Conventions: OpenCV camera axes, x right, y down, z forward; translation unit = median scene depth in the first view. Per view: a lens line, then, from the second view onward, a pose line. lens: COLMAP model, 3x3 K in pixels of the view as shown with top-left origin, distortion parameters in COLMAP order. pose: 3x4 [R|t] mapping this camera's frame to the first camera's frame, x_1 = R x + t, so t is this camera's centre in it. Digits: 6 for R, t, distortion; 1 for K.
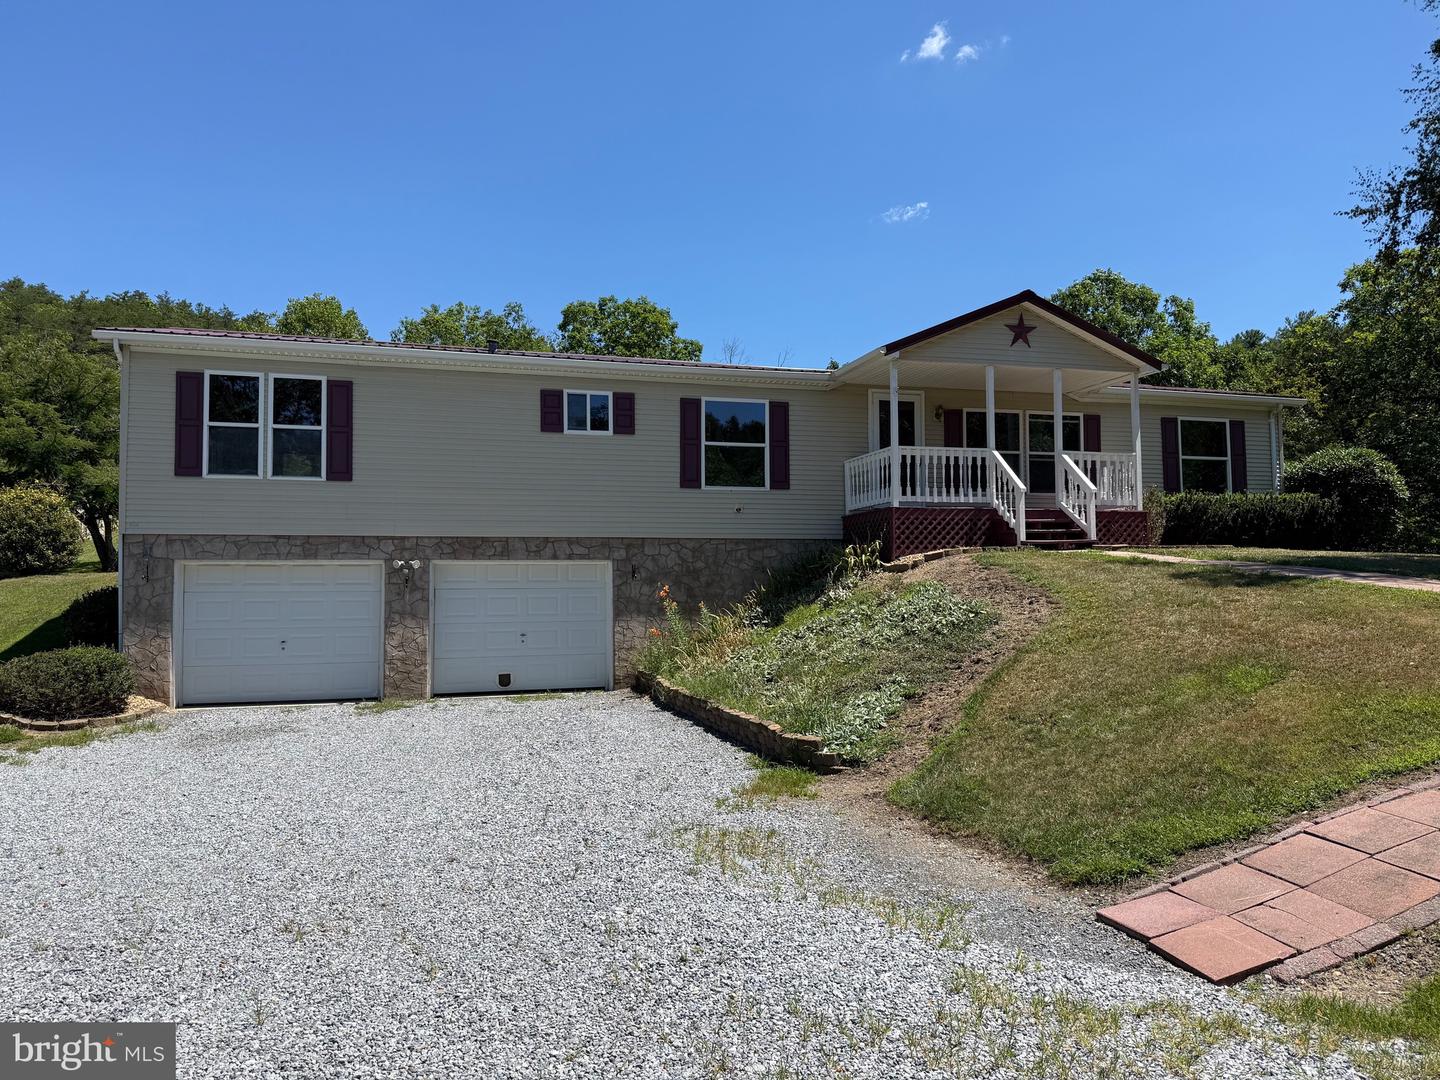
lens RADIAL K [[1011.0, 0, 720.0], [0, 1011.0, 540.0], [0, 0, 1]] dist [0.128236, -0.207998]
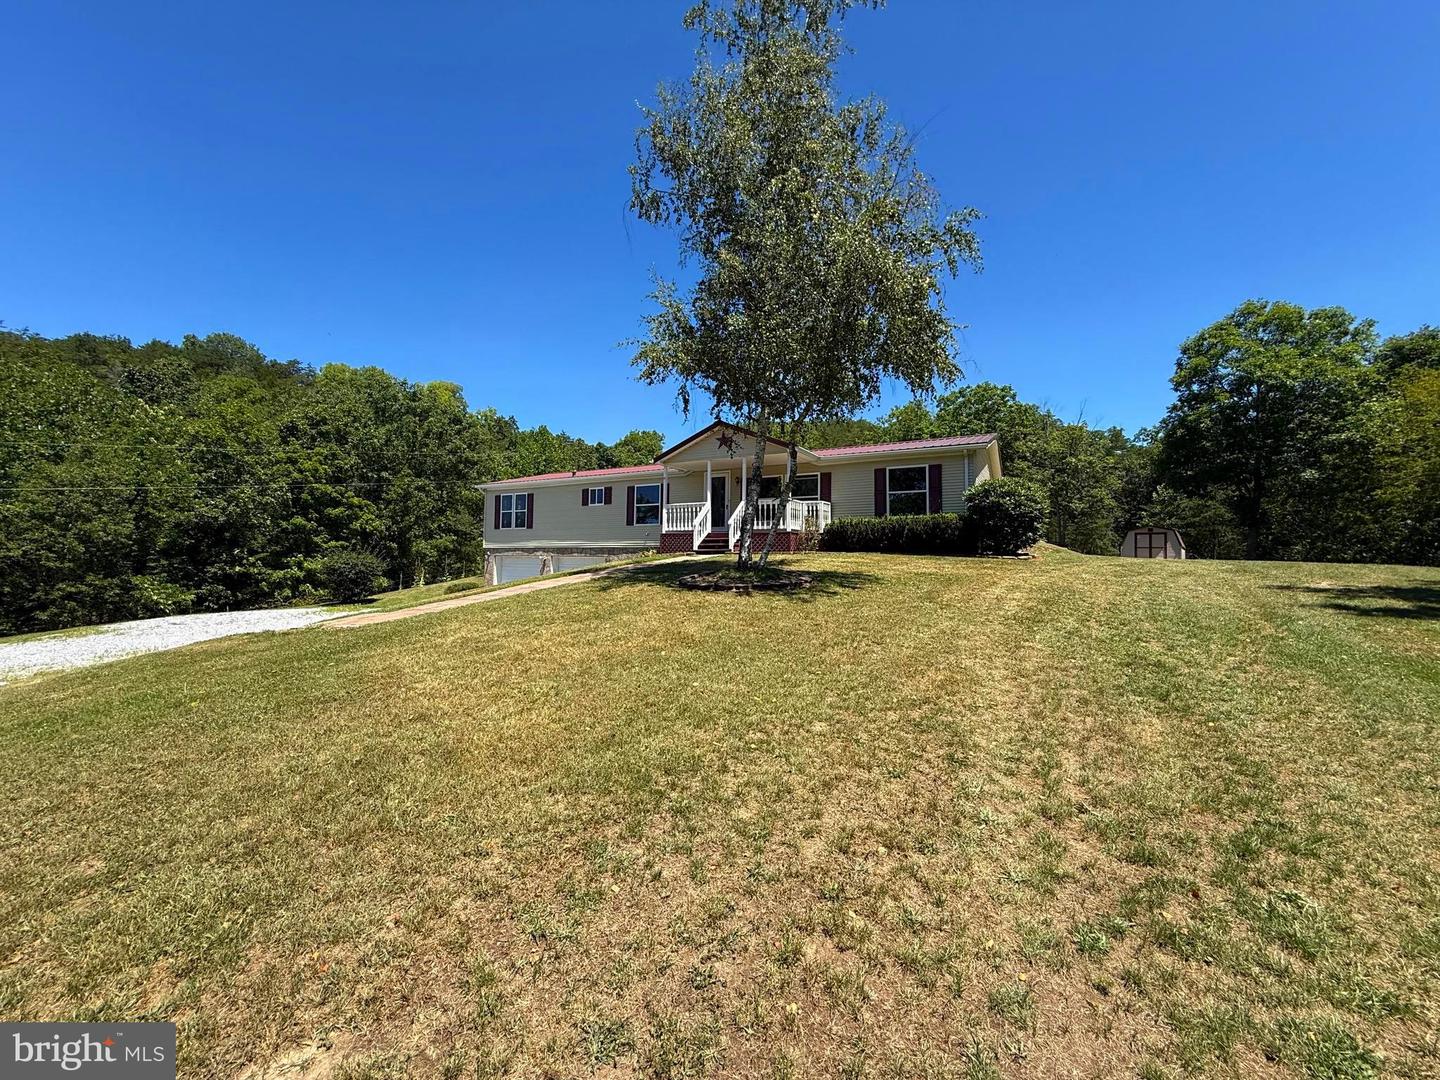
lens RADIAL K [[574.6, 0, 724.2], [0, 574.6, 534.7], [0, 0, 1]] dist [-0.000332, -0.000009]
pose [[0.695791, -0.015988, -0.718067, 1.088613], [0.018063, 0.999826, -0.004759, -0.021465], [0.718017, -0.009659, 0.695958, 0.257614]]
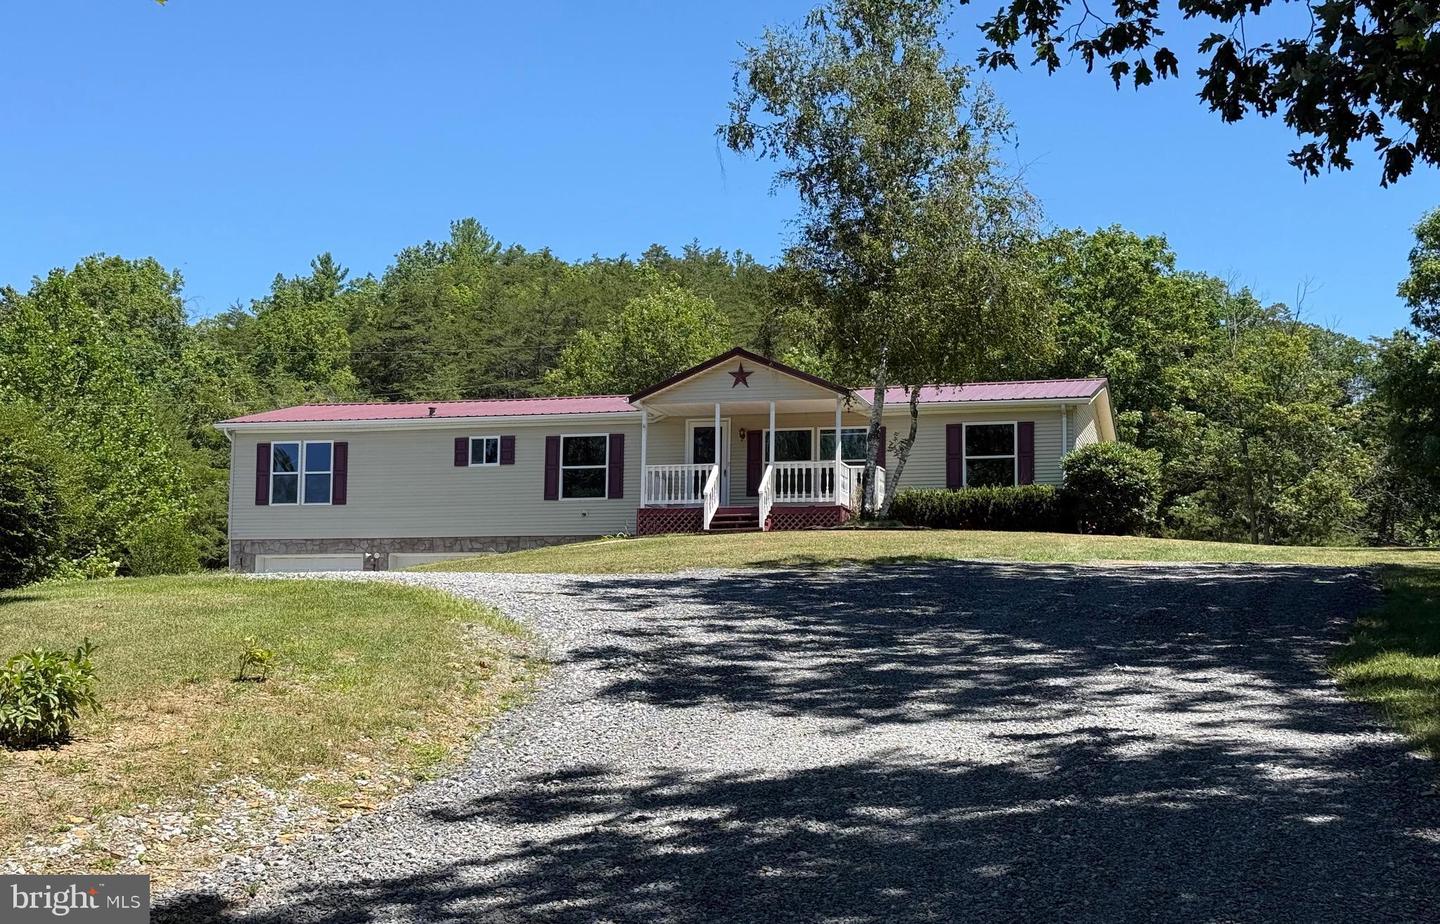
lens RADIAL K [[2050.4, 0, 720.0], [0, 2050.4, 462.0], [0, 0, 1]] dist [0.080184, -0.013730]
pose [[0.845611, -0.046366, -0.531782, 1.743741], [0.008294, 0.997242, -0.073760, 0.111660], [0.533735, 0.057962, 0.843663, -1.322992]]
